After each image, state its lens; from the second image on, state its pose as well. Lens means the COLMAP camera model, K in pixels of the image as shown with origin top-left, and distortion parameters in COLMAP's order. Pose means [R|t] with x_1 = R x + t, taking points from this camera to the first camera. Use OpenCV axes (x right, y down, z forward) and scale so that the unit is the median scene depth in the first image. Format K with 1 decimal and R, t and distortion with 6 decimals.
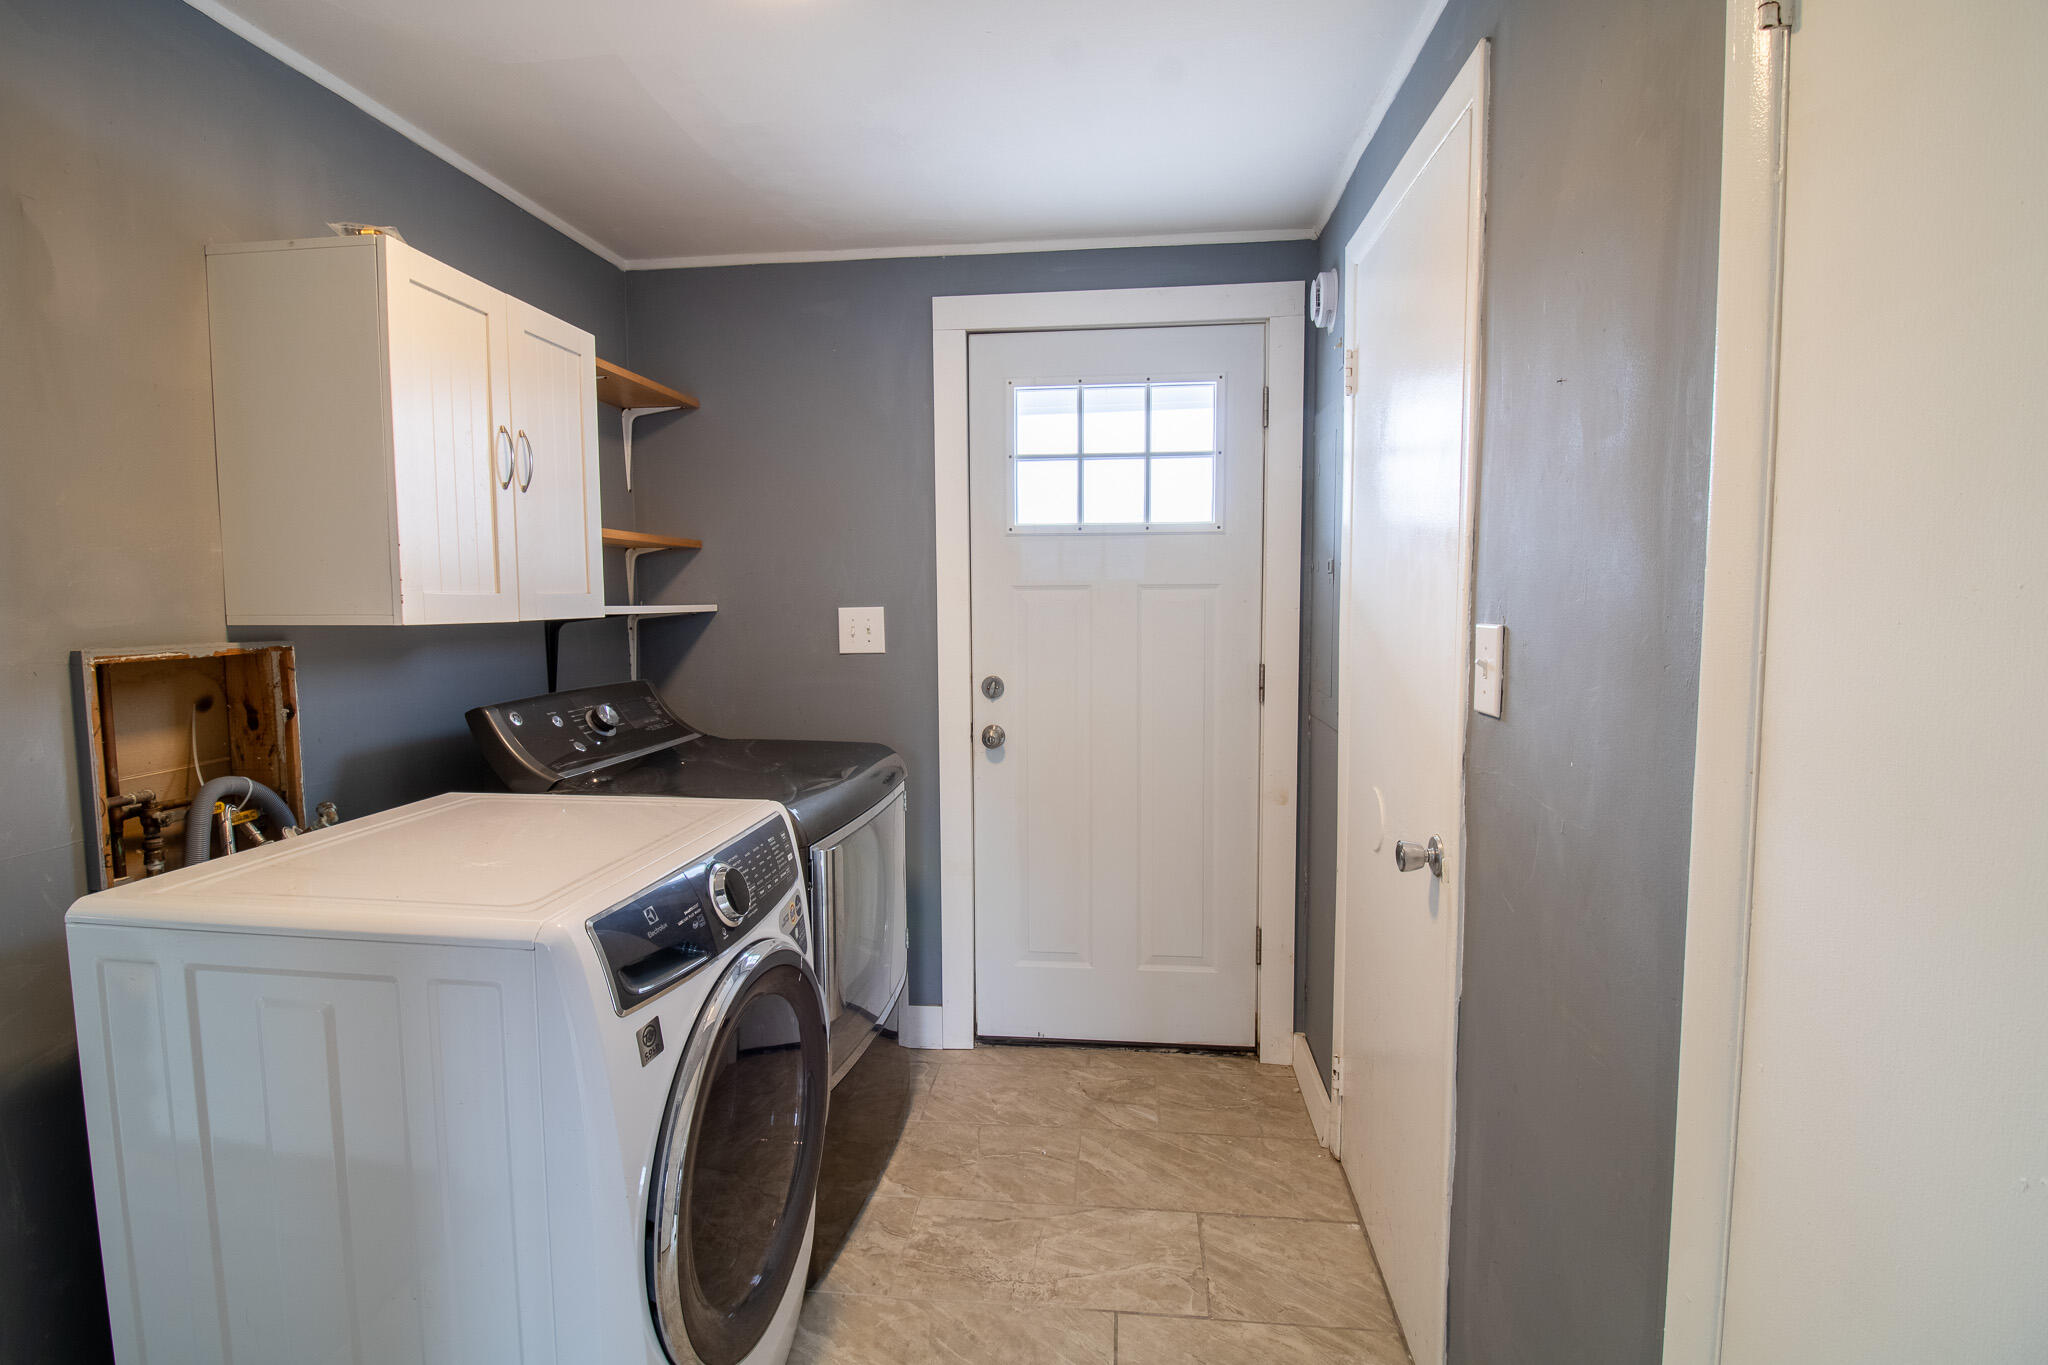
lens RADIAL K [[973.0, 0, 1024.0], [0, 973.0, 679.0], [0, 0, 1]] dist [-0.003121, 0.000037]
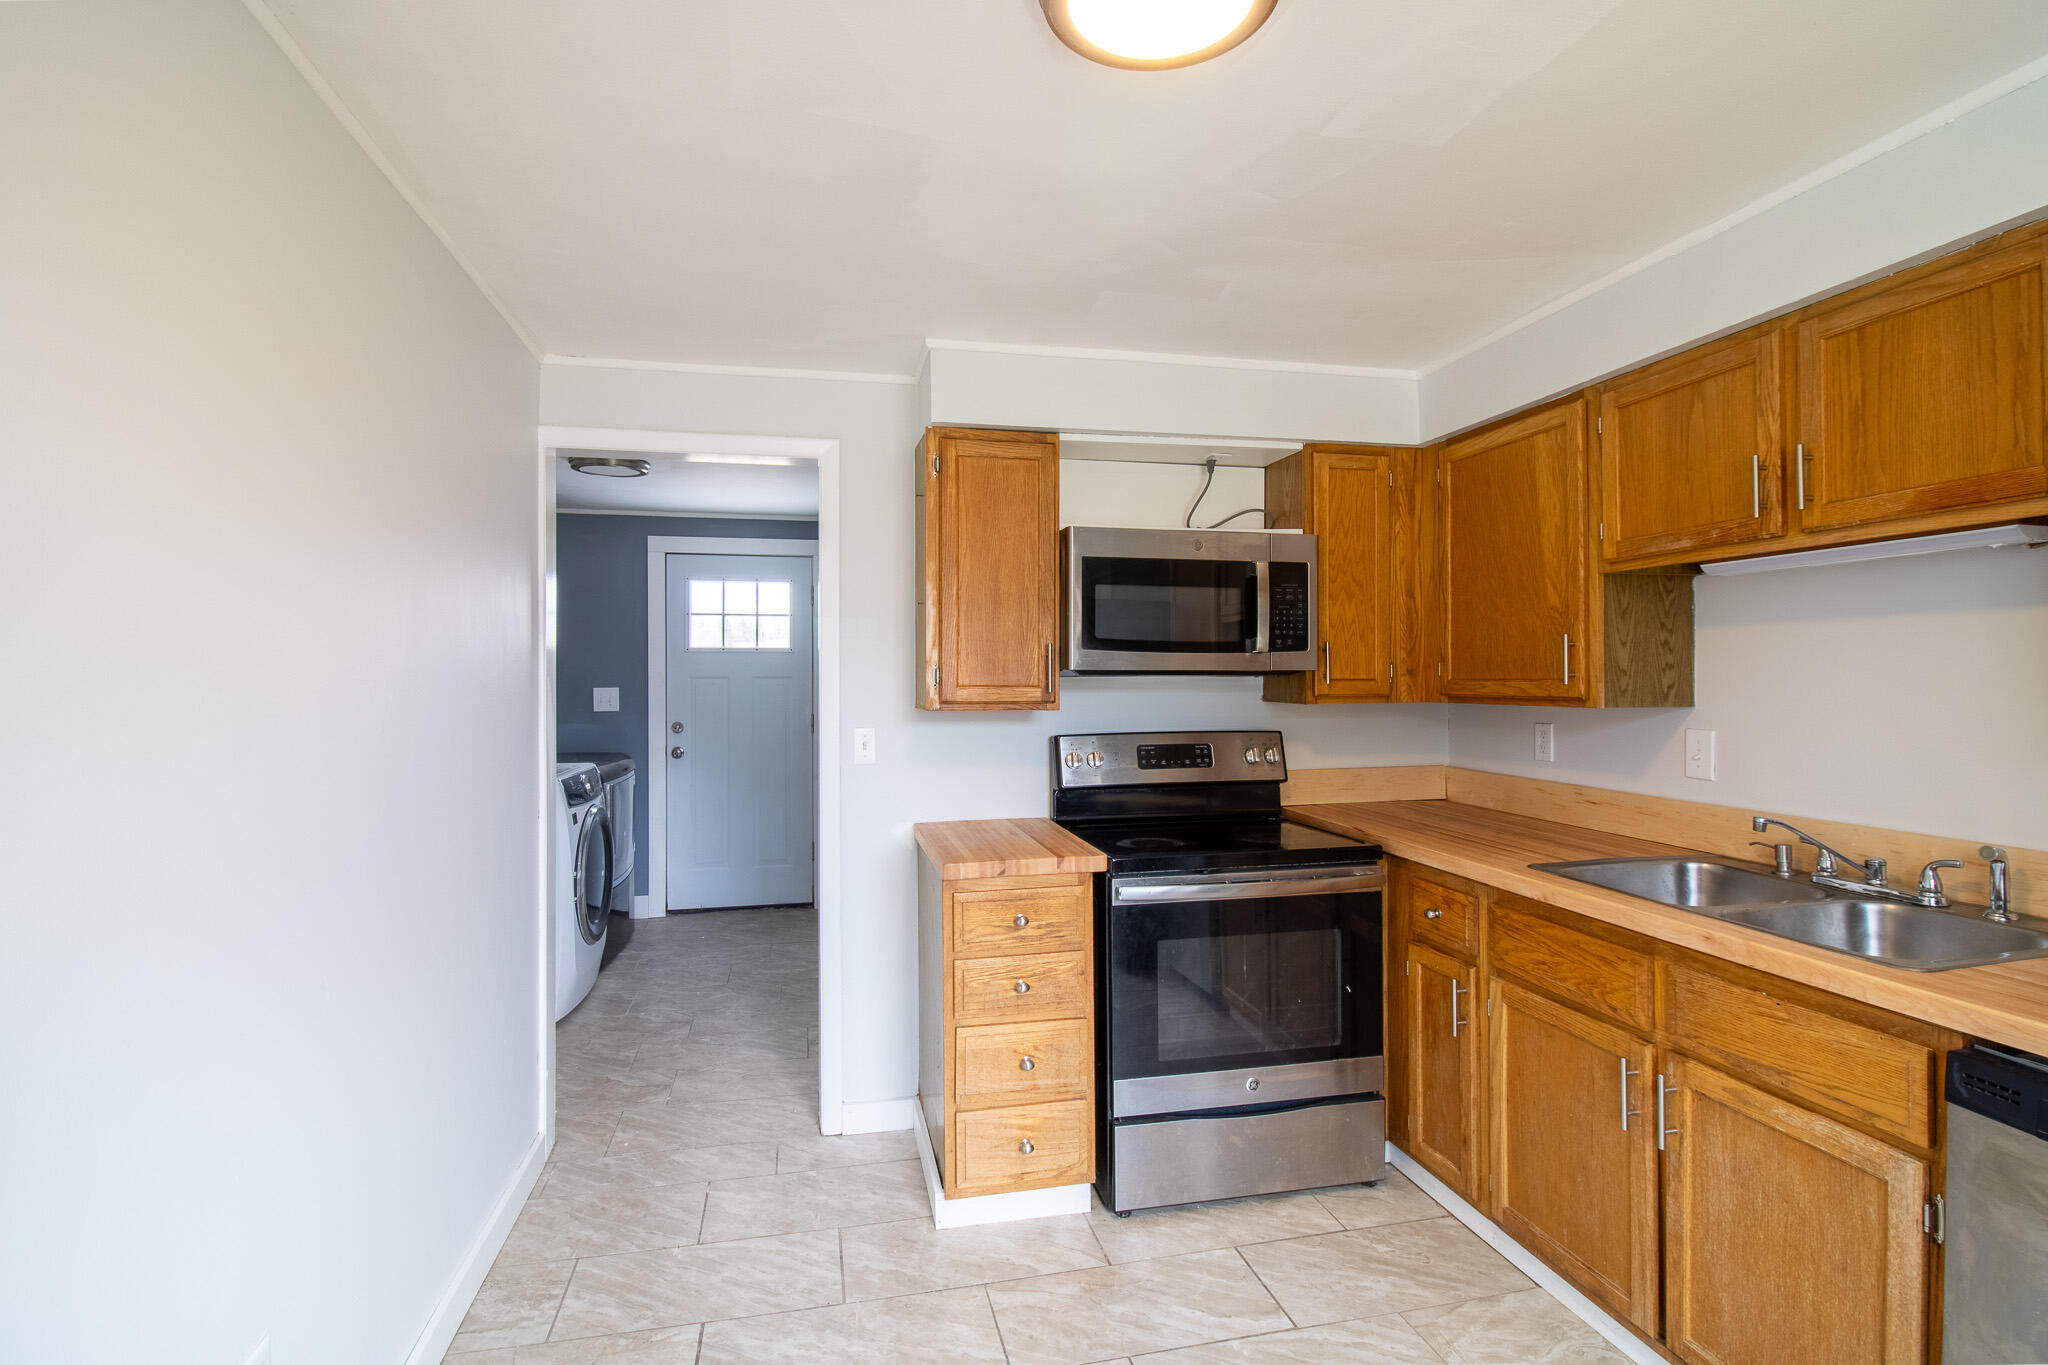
lens RADIAL K [[973.0, 0, 1027.0], [0, 973.0, 674.4], [0, 0, 1]] dist [-0.003121, 0.000037]
pose [[0.945610, 0.002987, 0.325290, -0.003347], [0.025592, 0.996175, -0.083543, 0.086636], [-0.324296, 0.087324, 0.941917, -1.151368]]
